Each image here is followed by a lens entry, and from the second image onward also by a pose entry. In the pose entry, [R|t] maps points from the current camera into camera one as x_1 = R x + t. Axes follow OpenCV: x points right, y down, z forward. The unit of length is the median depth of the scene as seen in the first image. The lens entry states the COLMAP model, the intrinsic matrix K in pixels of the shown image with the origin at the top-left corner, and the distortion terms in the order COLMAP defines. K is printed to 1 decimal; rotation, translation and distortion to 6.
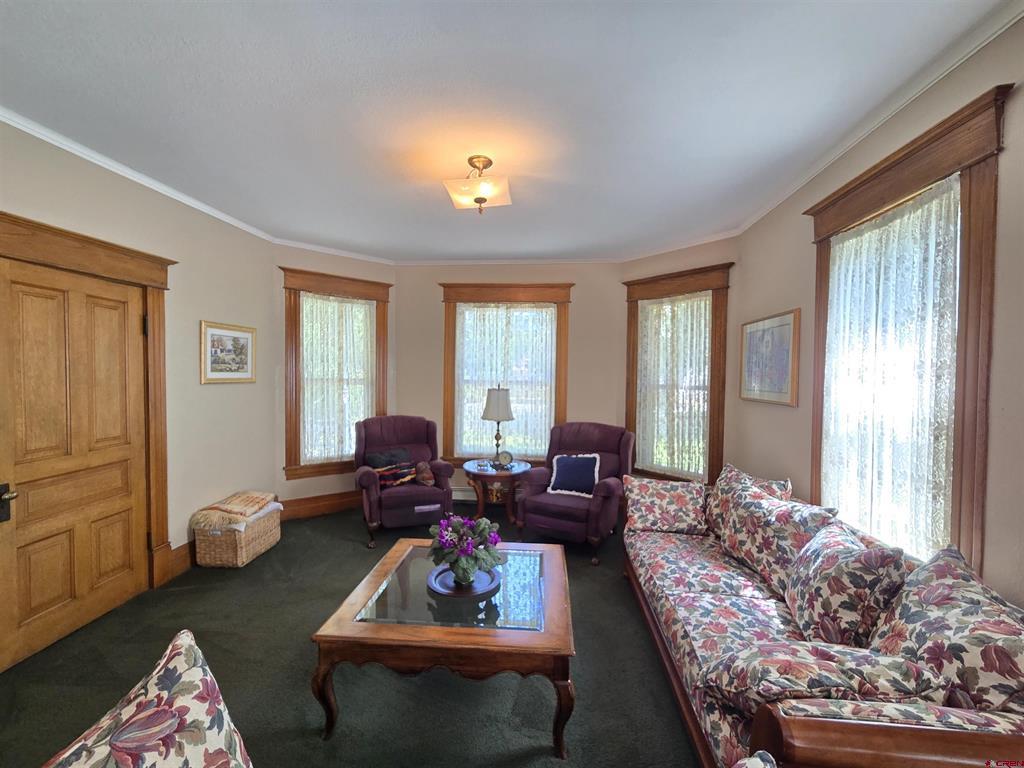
lens RADIAL K [[422.8, 0, 511.4], [0, 422.8, 388.9], [0, 0, 1]] dist [-0.004455, 0.000636]
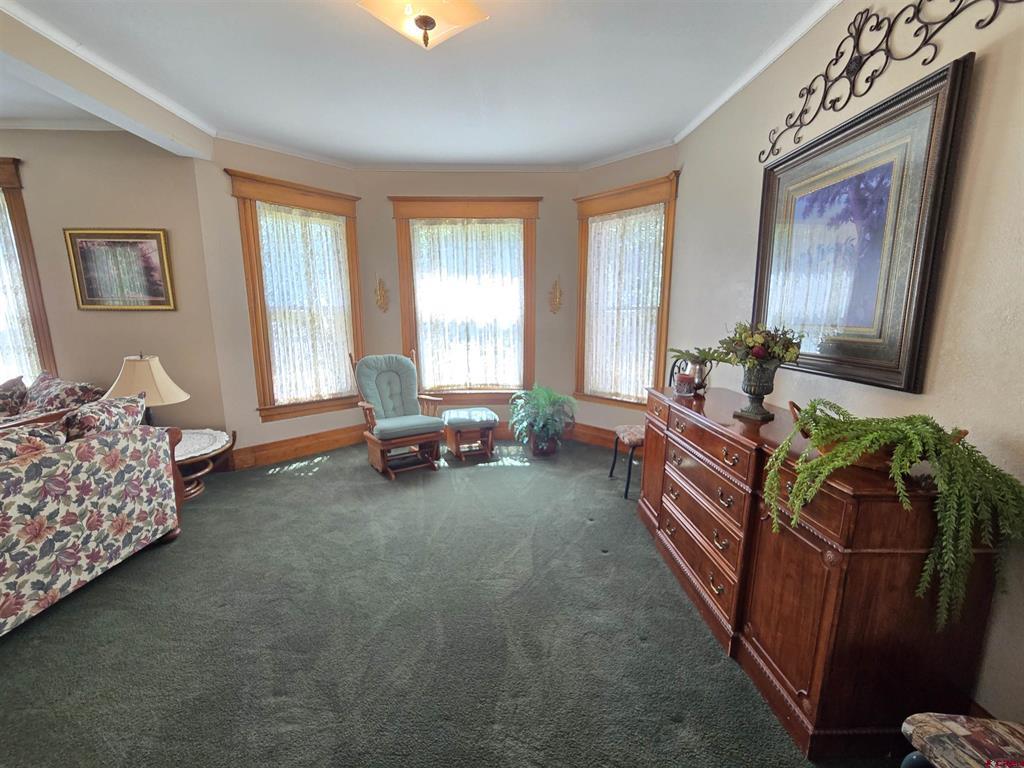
lens RADIAL K [[422.8, 0, 511.4], [0, 422.8, 388.9], [0, 0, 1]] dist [-0.004455, 0.000636]
pose [[-0.125701, -0.190749, 0.973557, -1.438781], [0.028507, 0.980242, 0.195739, 0.100605], [-0.991658, 0.052358, -0.117780, -1.175279]]
